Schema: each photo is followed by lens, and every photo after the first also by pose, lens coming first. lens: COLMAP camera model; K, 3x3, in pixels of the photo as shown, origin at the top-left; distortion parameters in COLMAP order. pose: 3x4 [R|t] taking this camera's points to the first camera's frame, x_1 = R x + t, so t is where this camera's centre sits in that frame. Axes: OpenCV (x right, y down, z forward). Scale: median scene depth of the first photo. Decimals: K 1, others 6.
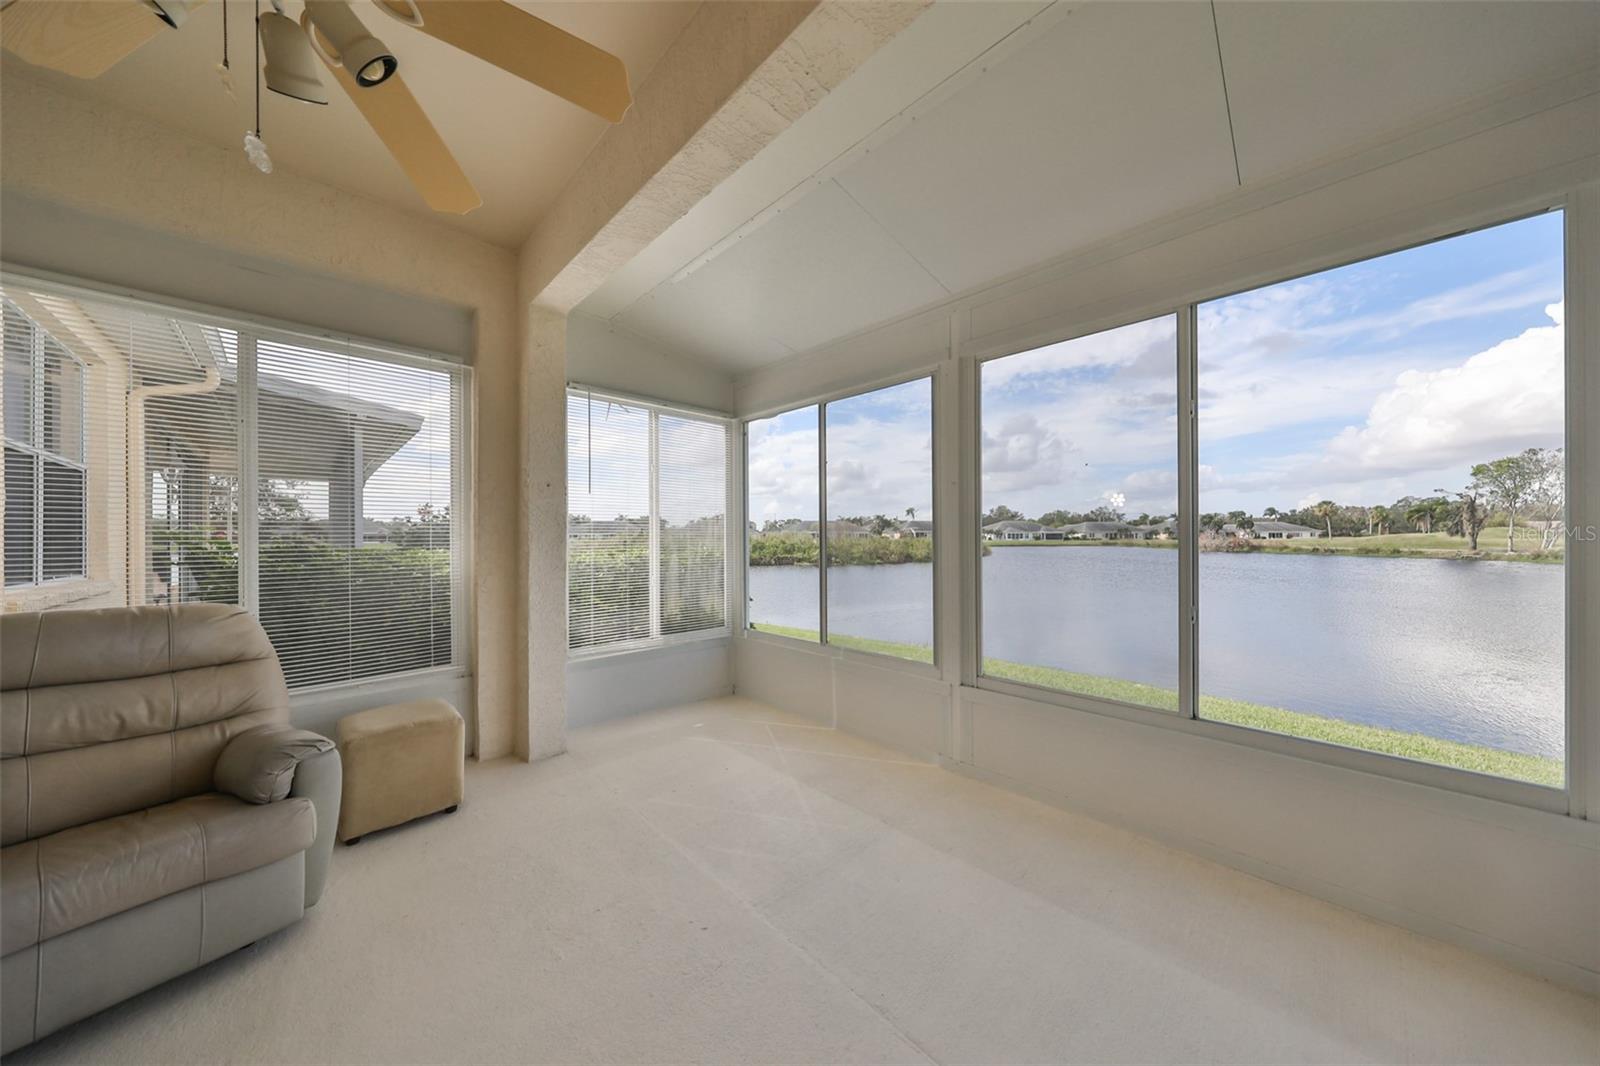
lens RADIAL K [[511.5, 0, 811.4], [0, 511.5, 537.2], [0, 0, 1]] dist [-0.000292, -0.000032]
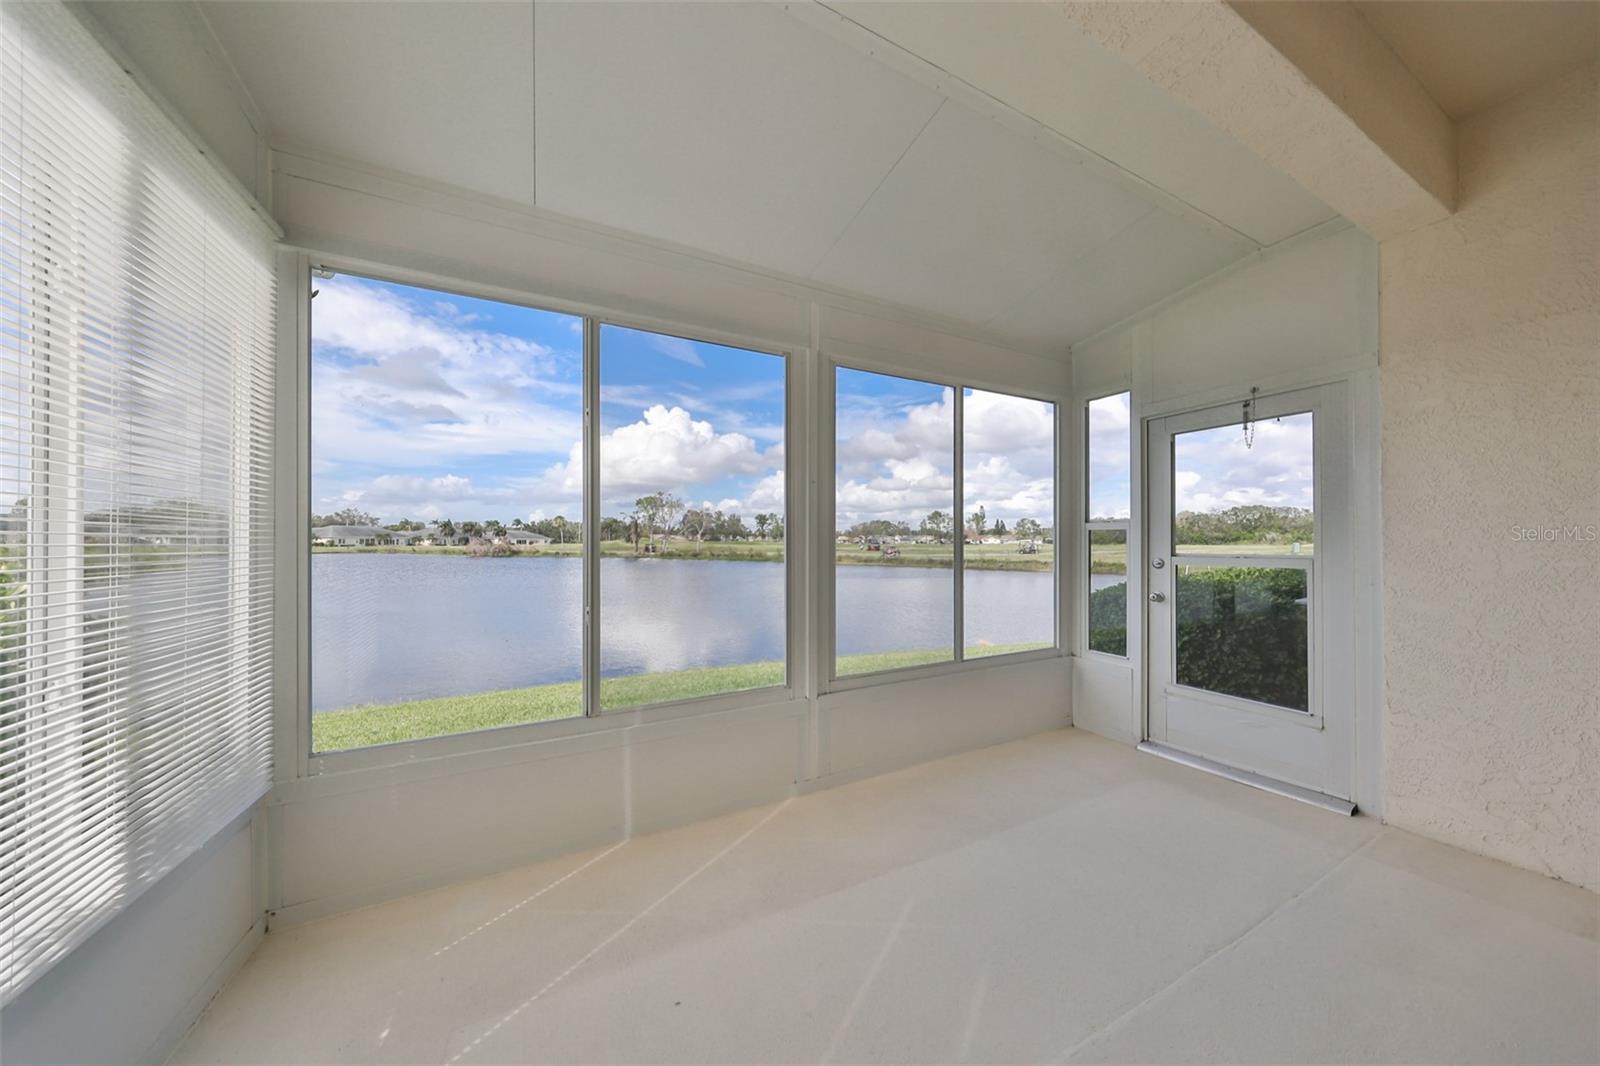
lens RADIAL K [[497.1, 0, 790.8], [0, 497.1, 538.4], [0, 0, 1]] dist [-0.001037, -0.000131]
pose [[0.306578, 0.010889, 0.951783, -0.342440], [-0.000938, 0.999938, -0.011138, 0.004975], [-0.951845, 0.002522, 0.306569, 0.438913]]
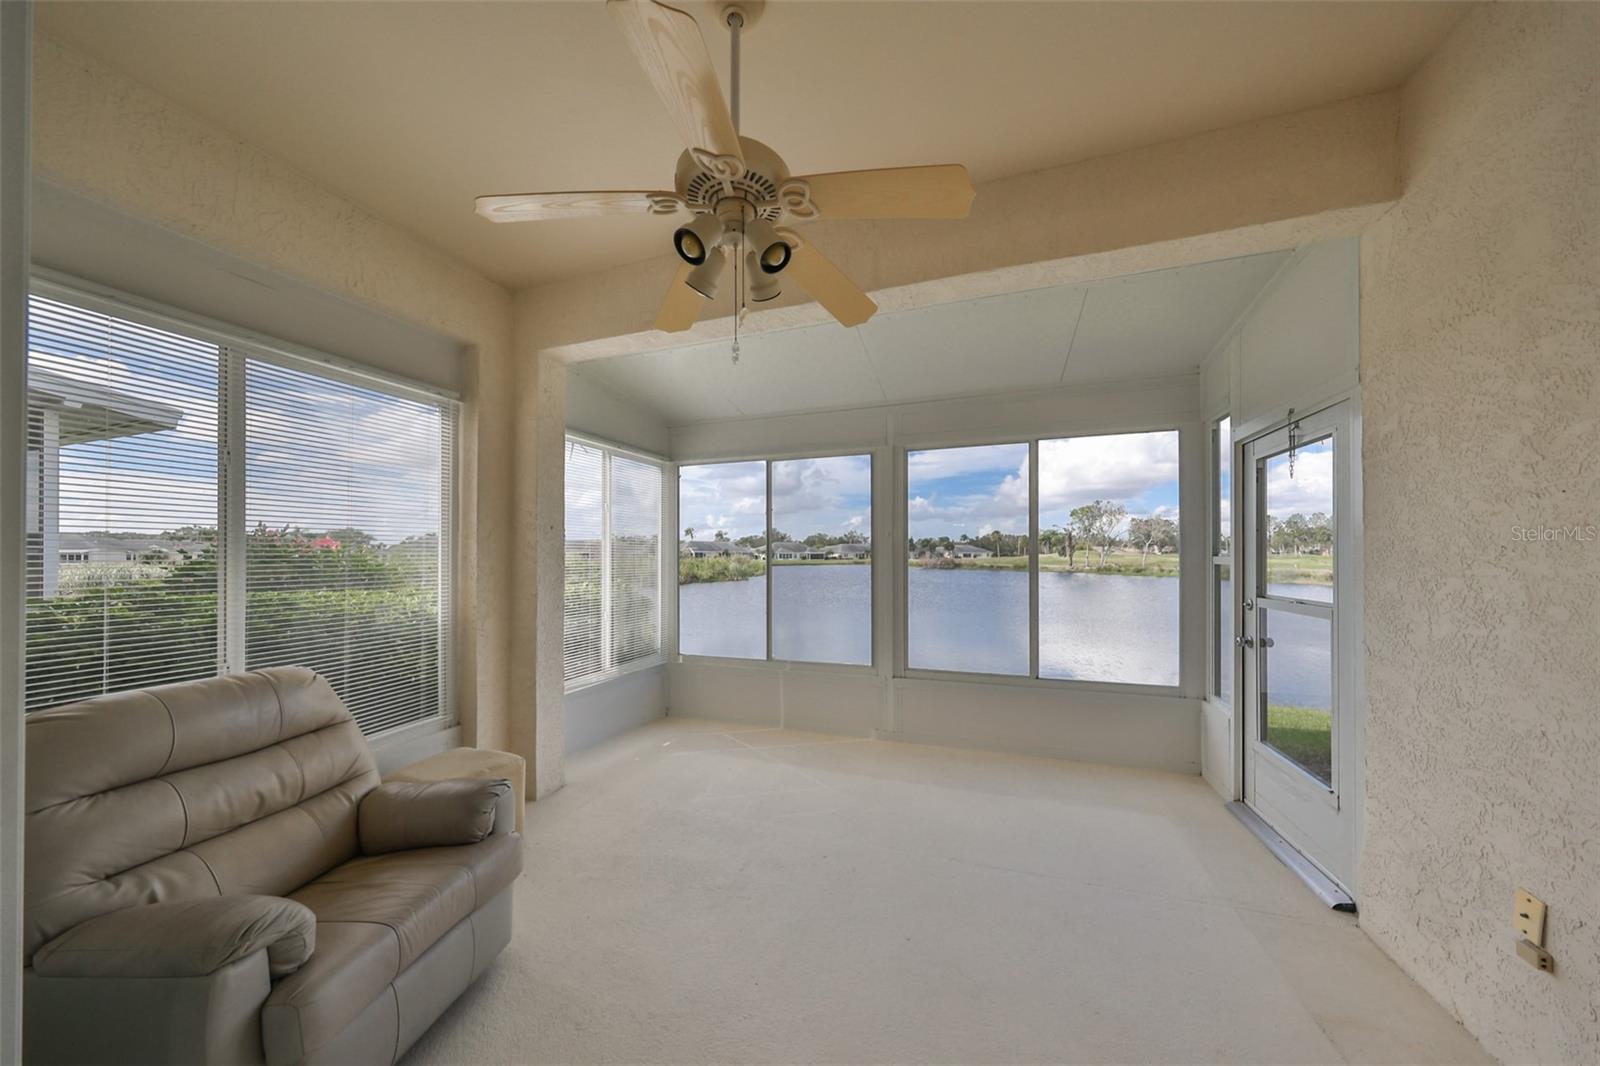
lens RADIAL K [[505.2, 0, 820.9], [0, 505.2, 555.0], [0, 0, 1]] dist [0.000142, -0.000037]
pose [[0.894969, -0.000098, 0.446128, -0.290681], [0.001563, 0.999995, -0.002915, -0.025547], [-0.446126, 0.003306, 0.894964, -0.090585]]
